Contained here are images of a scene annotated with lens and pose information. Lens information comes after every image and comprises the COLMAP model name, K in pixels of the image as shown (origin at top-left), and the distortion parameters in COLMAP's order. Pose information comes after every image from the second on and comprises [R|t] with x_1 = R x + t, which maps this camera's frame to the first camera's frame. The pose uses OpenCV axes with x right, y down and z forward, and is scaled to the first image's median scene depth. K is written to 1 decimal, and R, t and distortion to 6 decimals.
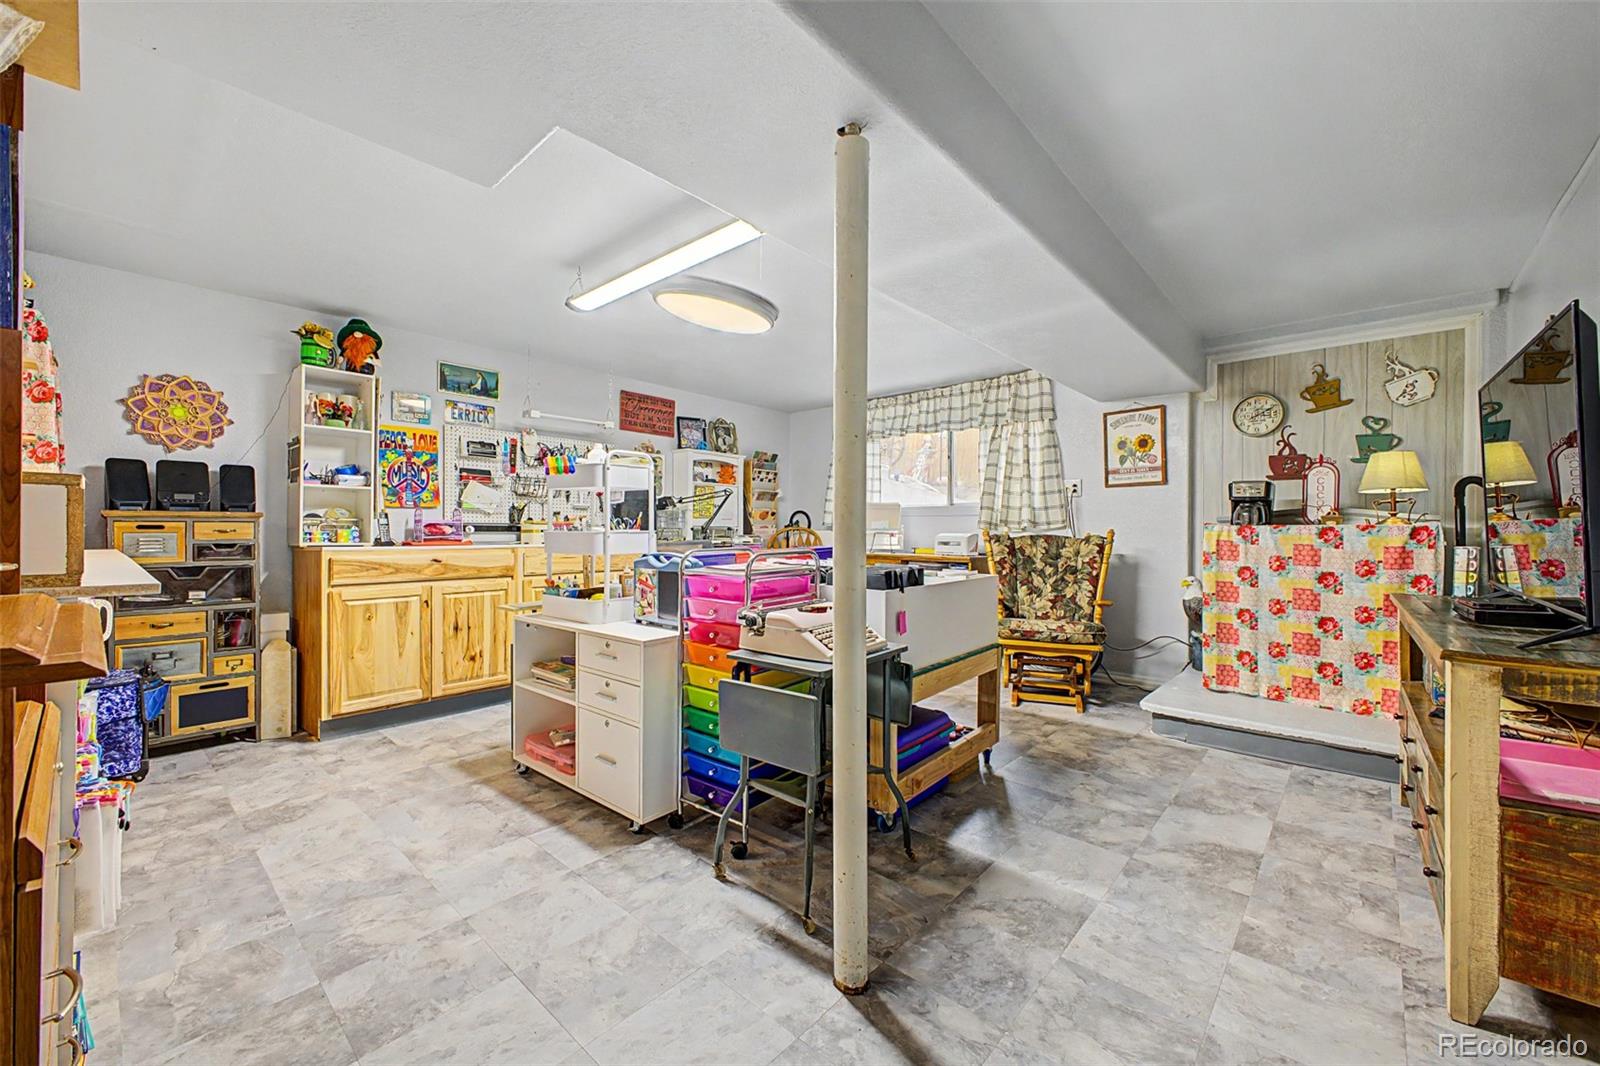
lens RADIAL K [[631.3, 0, 796.5], [0, 631.3, 533.0], [0, 0, 1]] dist [0.018976, -0.006733]
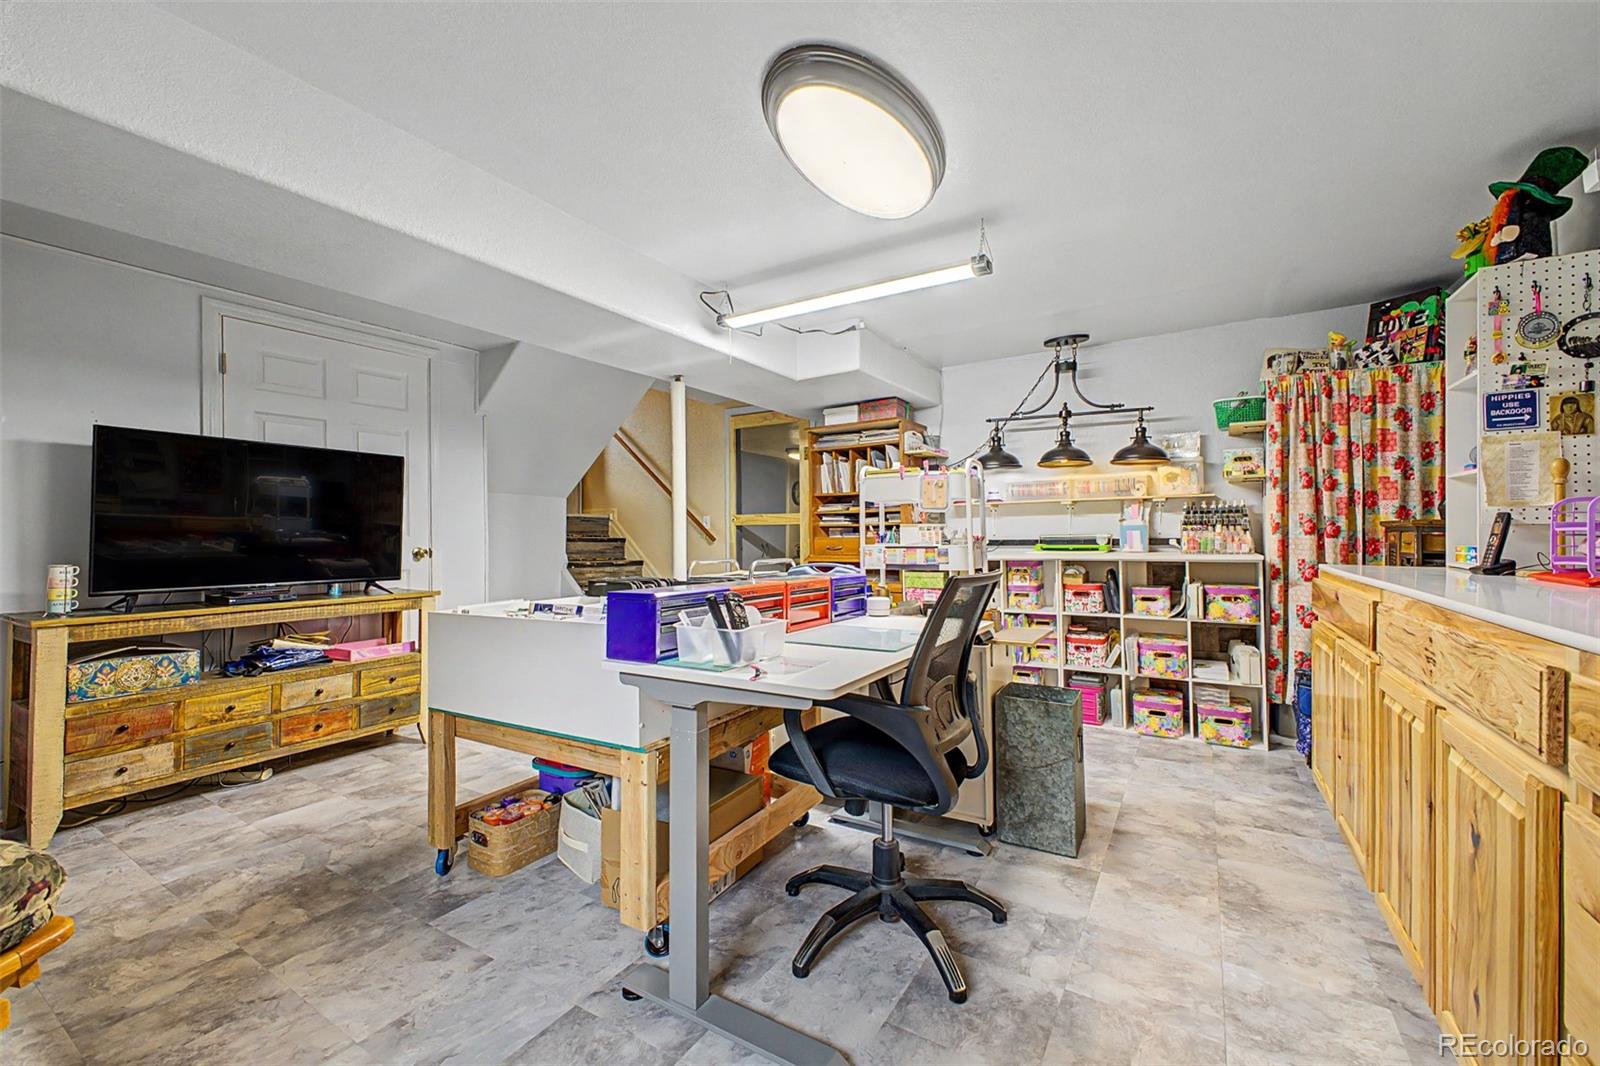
lens RADIAL K [[631.3, 0, 796.5], [0, 631.3, 533.0], [0, 0, 1]] dist [0.018976, -0.006733]
pose [[-0.984210, 0.004808, -0.176939, 0.025863], [0.004089, 0.999982, 0.004424, -0.017549], [0.176957, 0.003631, -0.984212, 1.286641]]
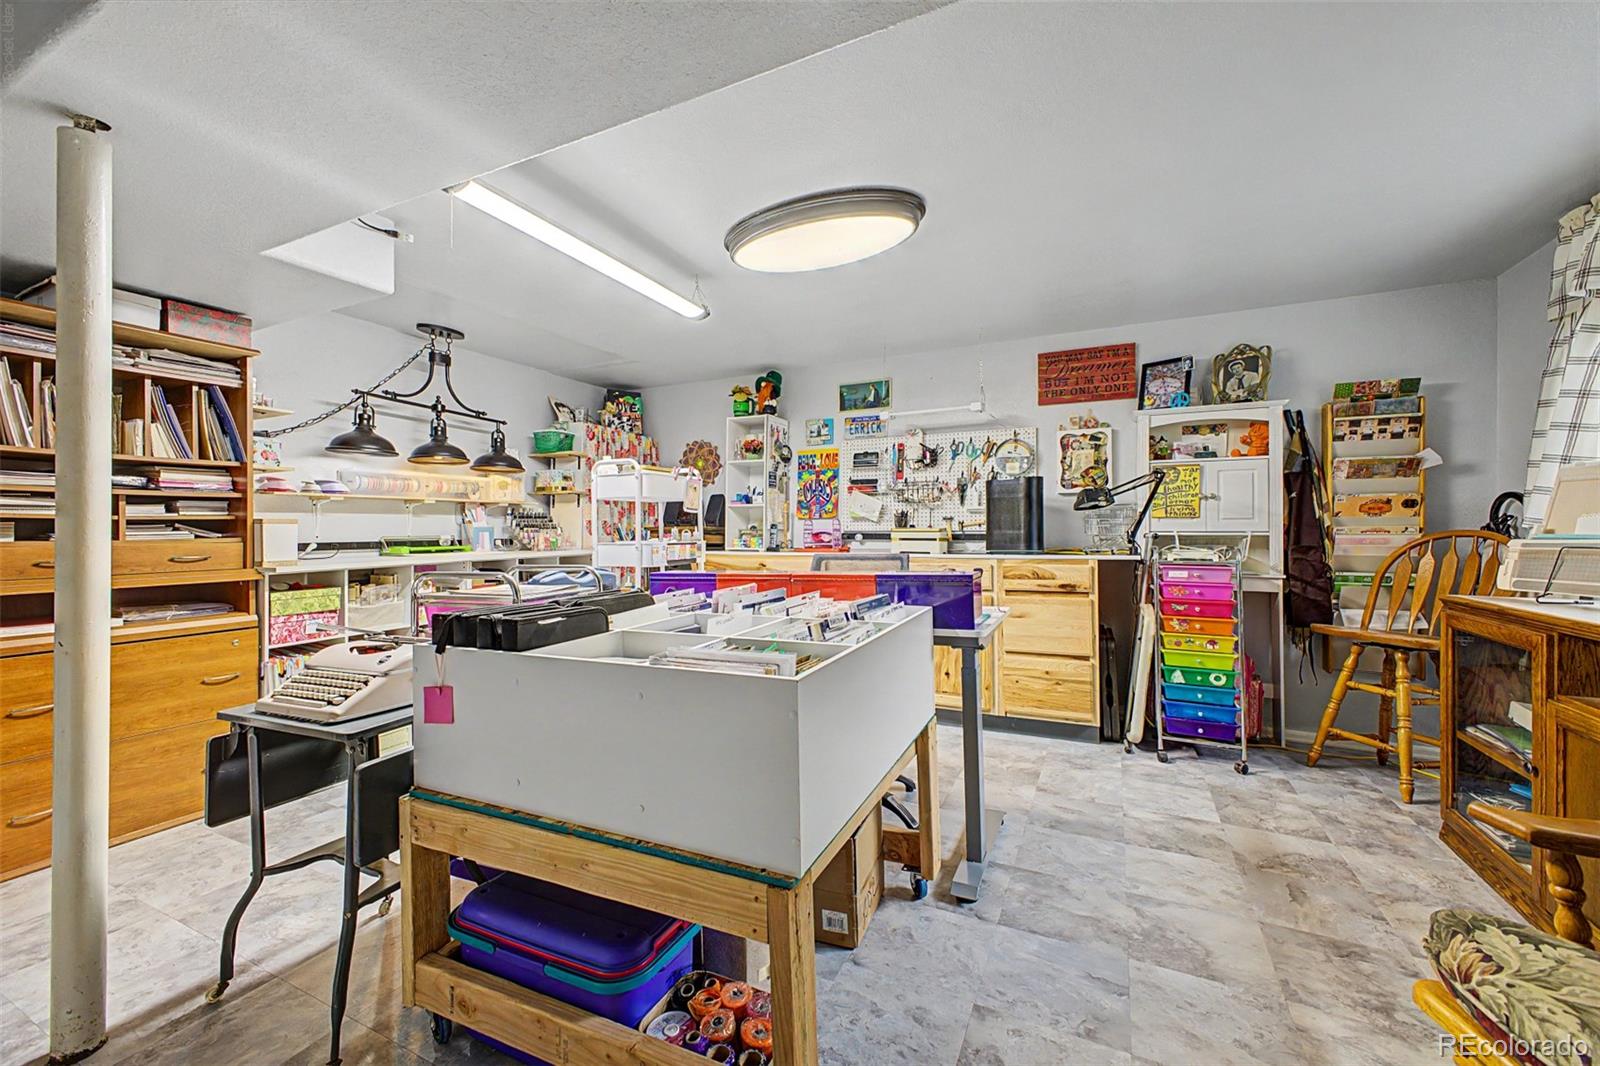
lens RADIAL K [[631.3, 0, 796.5], [0, 631.3, 533.0], [0, 0, 1]] dist [0.018976, -0.006733]
pose [[0.264668, -0.004134, -0.964331, 0.478983], [0.001085, 0.999991, -0.003989, -0.008917], [0.964339, 0.000009, 0.264671, 0.644002]]
